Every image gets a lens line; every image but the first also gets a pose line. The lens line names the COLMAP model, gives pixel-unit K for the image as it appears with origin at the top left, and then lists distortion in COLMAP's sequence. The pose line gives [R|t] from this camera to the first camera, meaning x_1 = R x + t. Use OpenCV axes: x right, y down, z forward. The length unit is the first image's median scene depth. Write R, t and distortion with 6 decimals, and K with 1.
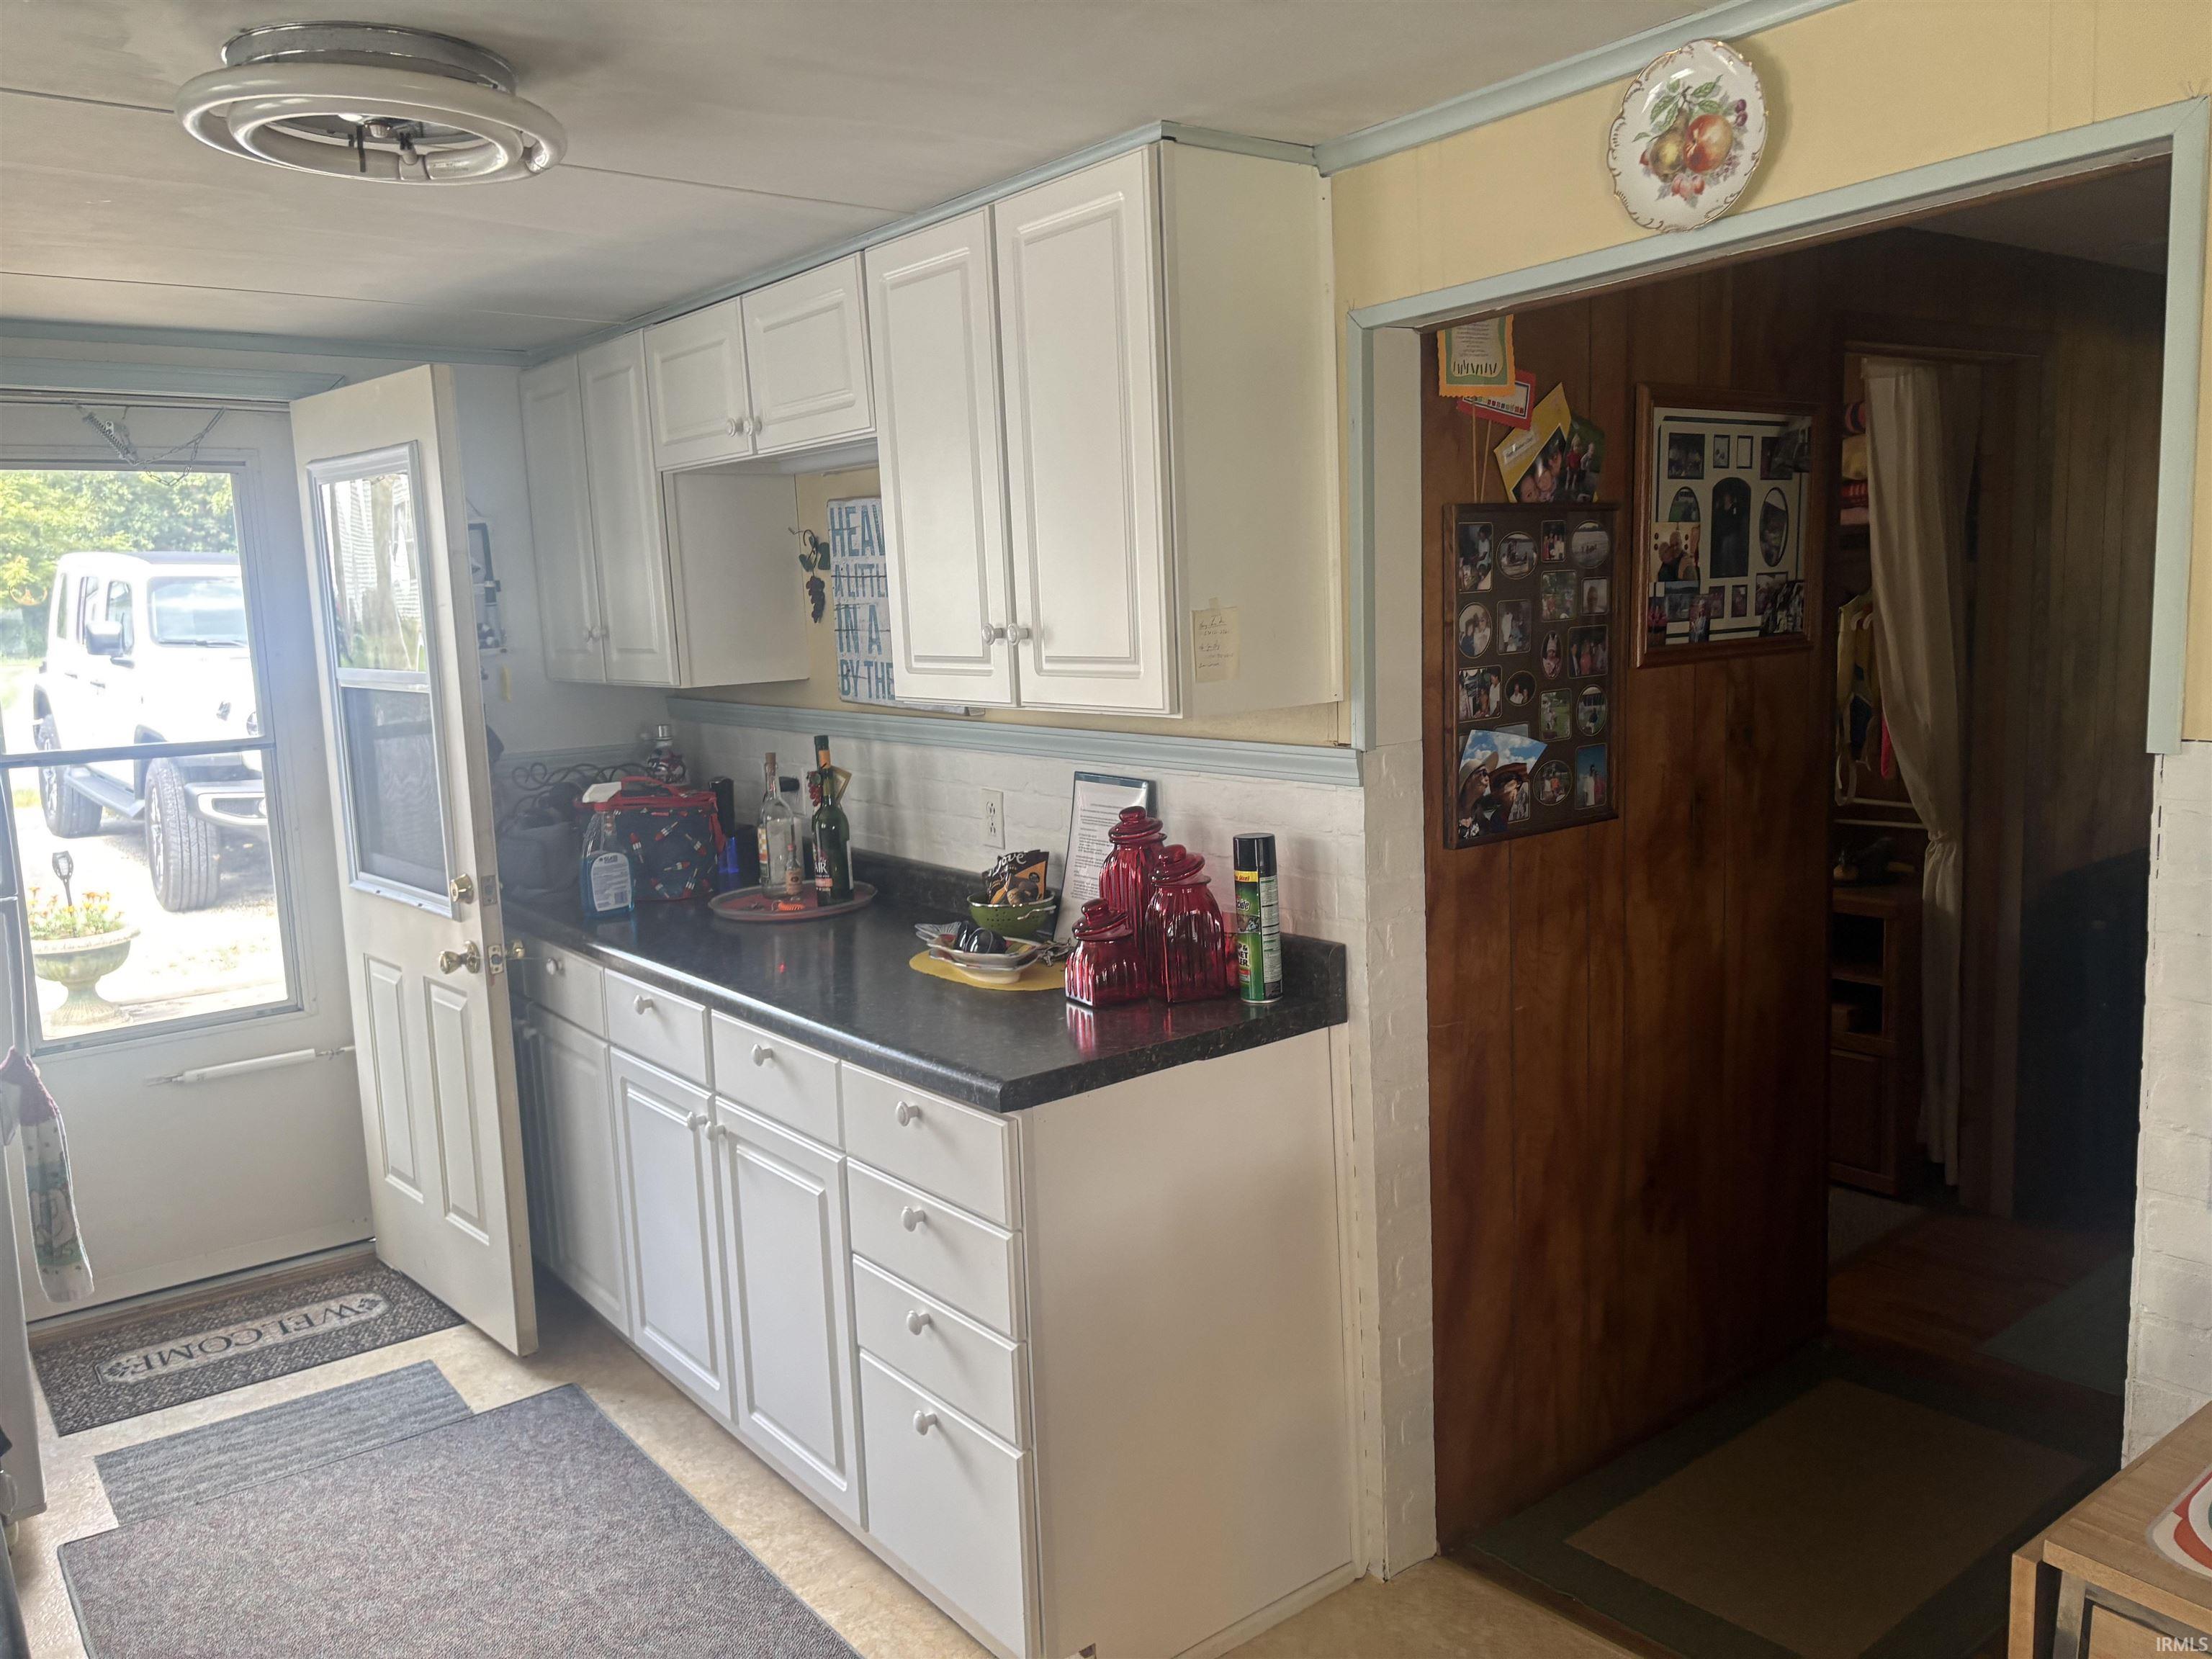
lens RADIAL K [[1672.9, 0, 1106.0], [0, 1672.9, 829.5], [0, 0, 1]] dist [0.065023, -0.080927]
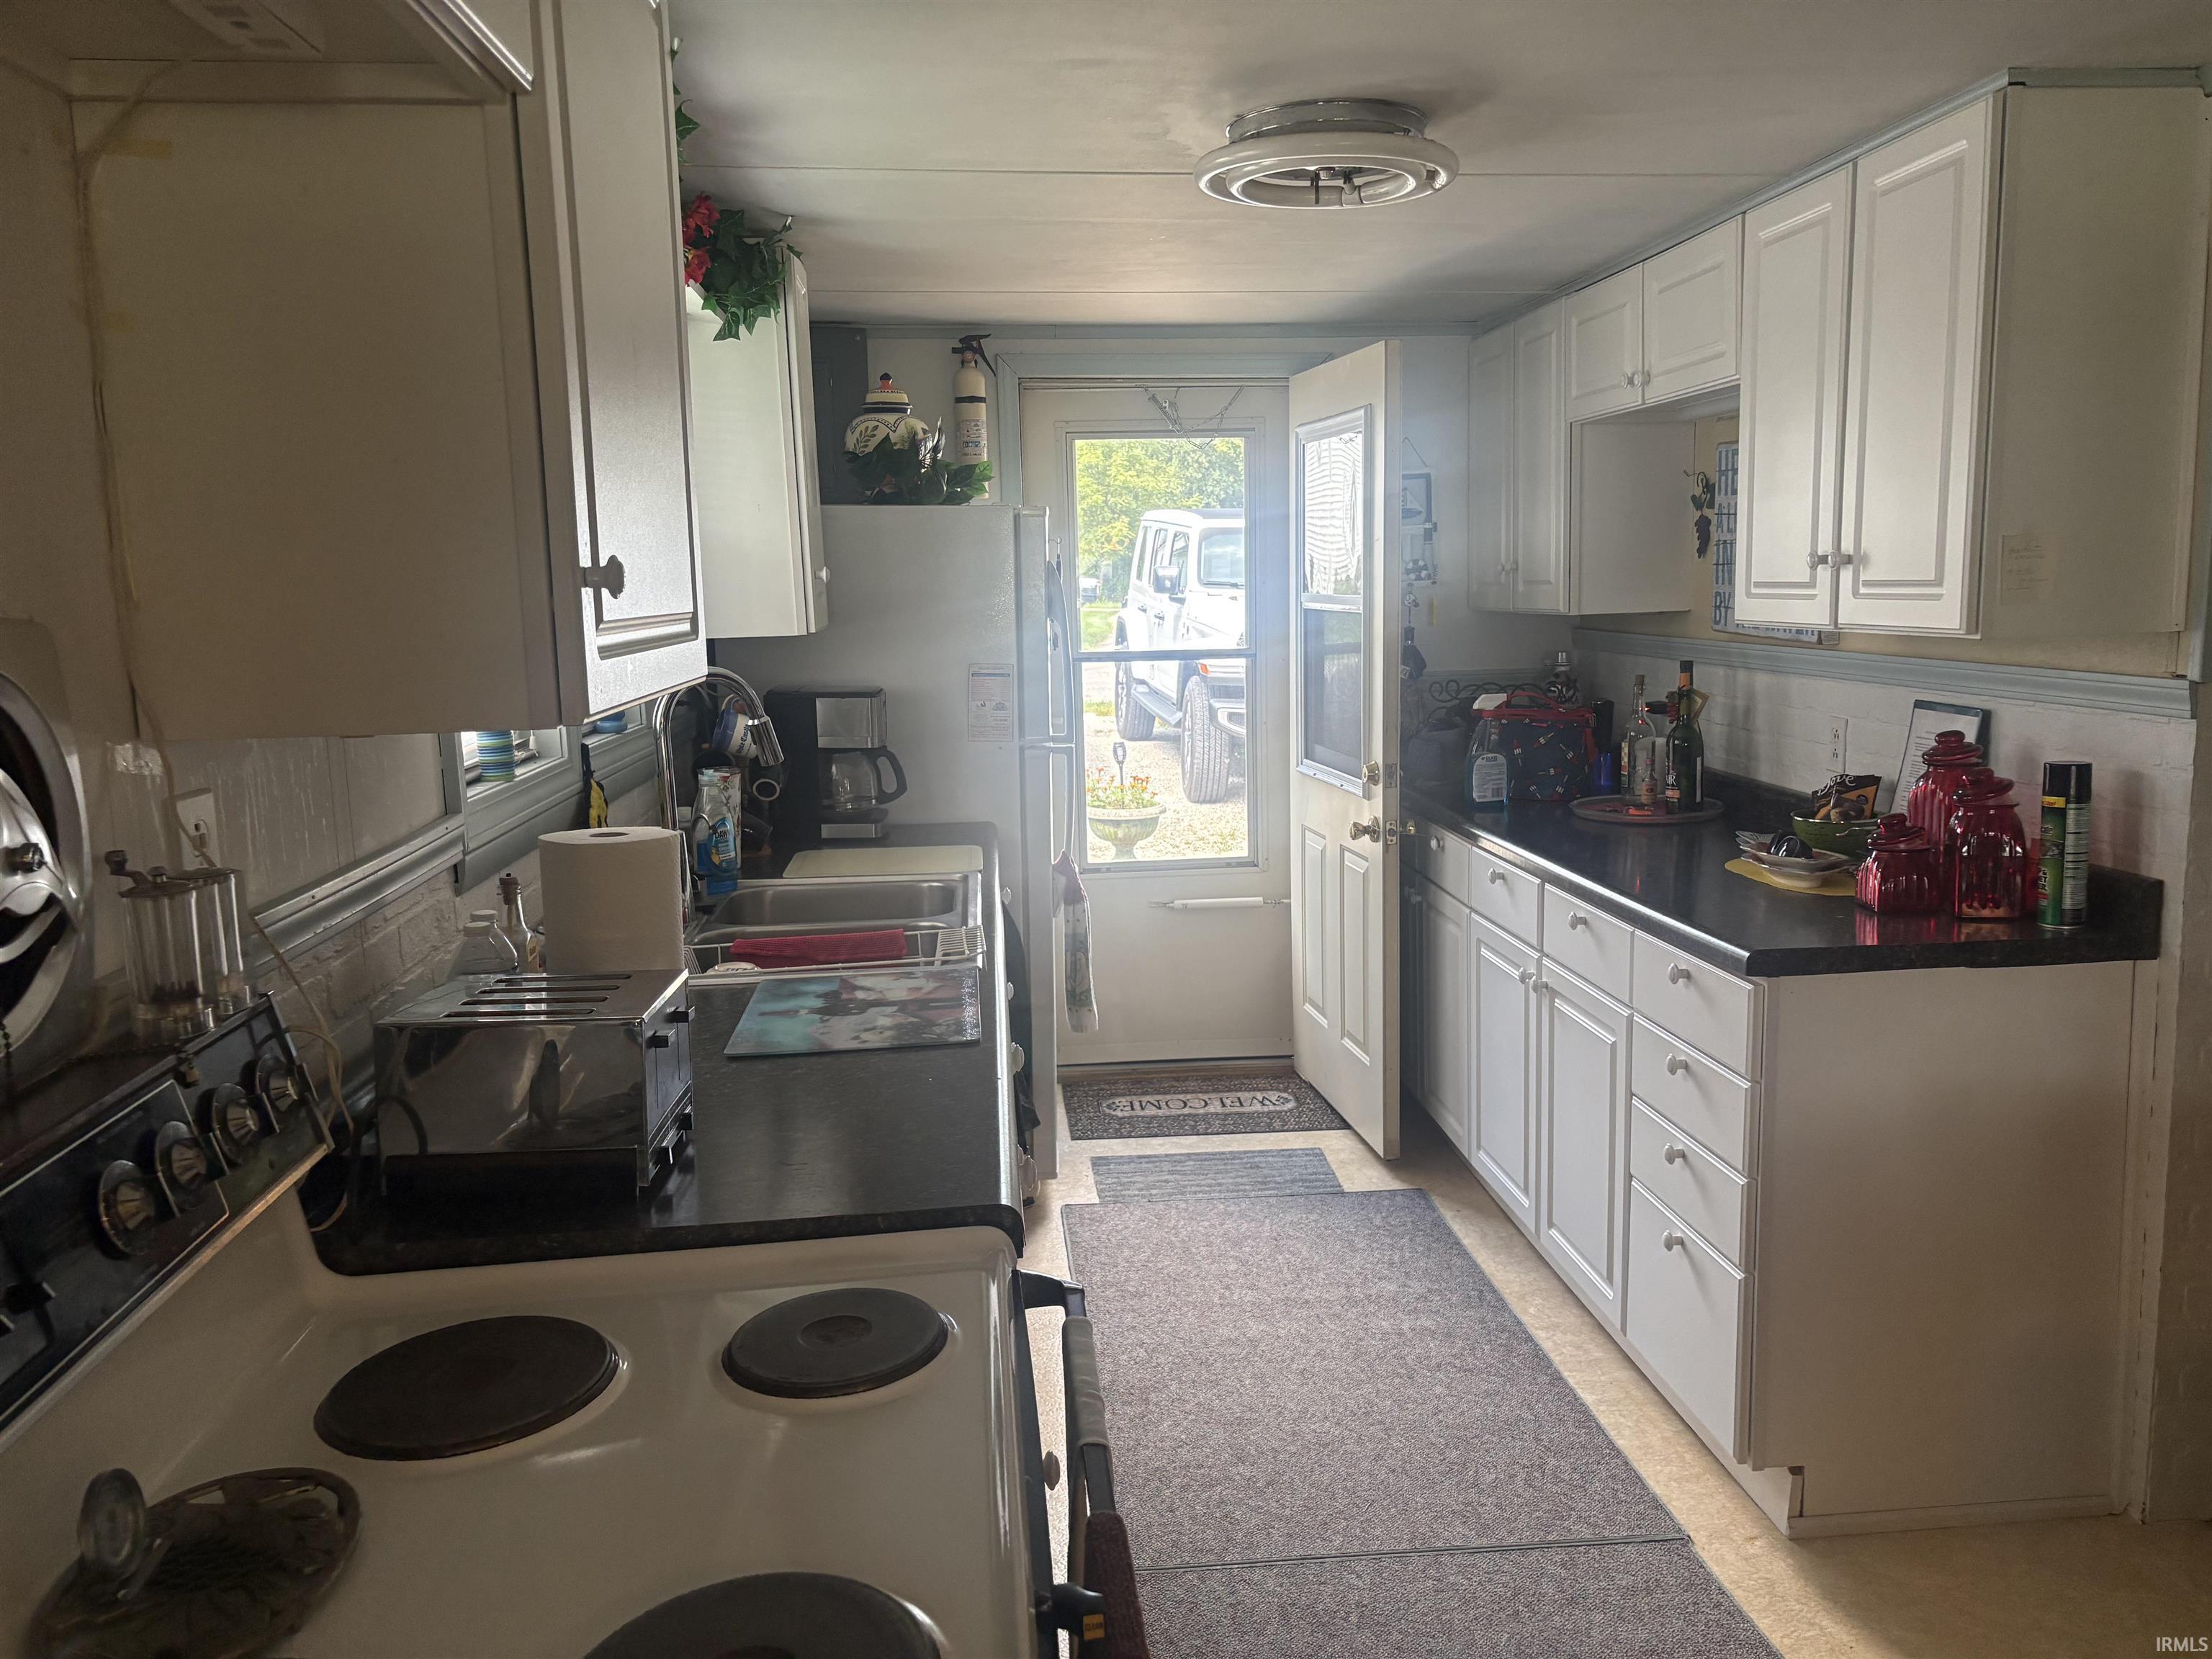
lens RADIAL K [[1615.4, 0, 1101.3], [0, 1615.4, 903.6], [0, 0, 1]] dist [0.007503, -0.005265]
pose [[0.837771, 0.125312, -0.531448, 0.104001], [-0.084920, 0.991368, 0.099891, 0.032104], [0.539379, -0.038556, 0.841180, -0.122797]]
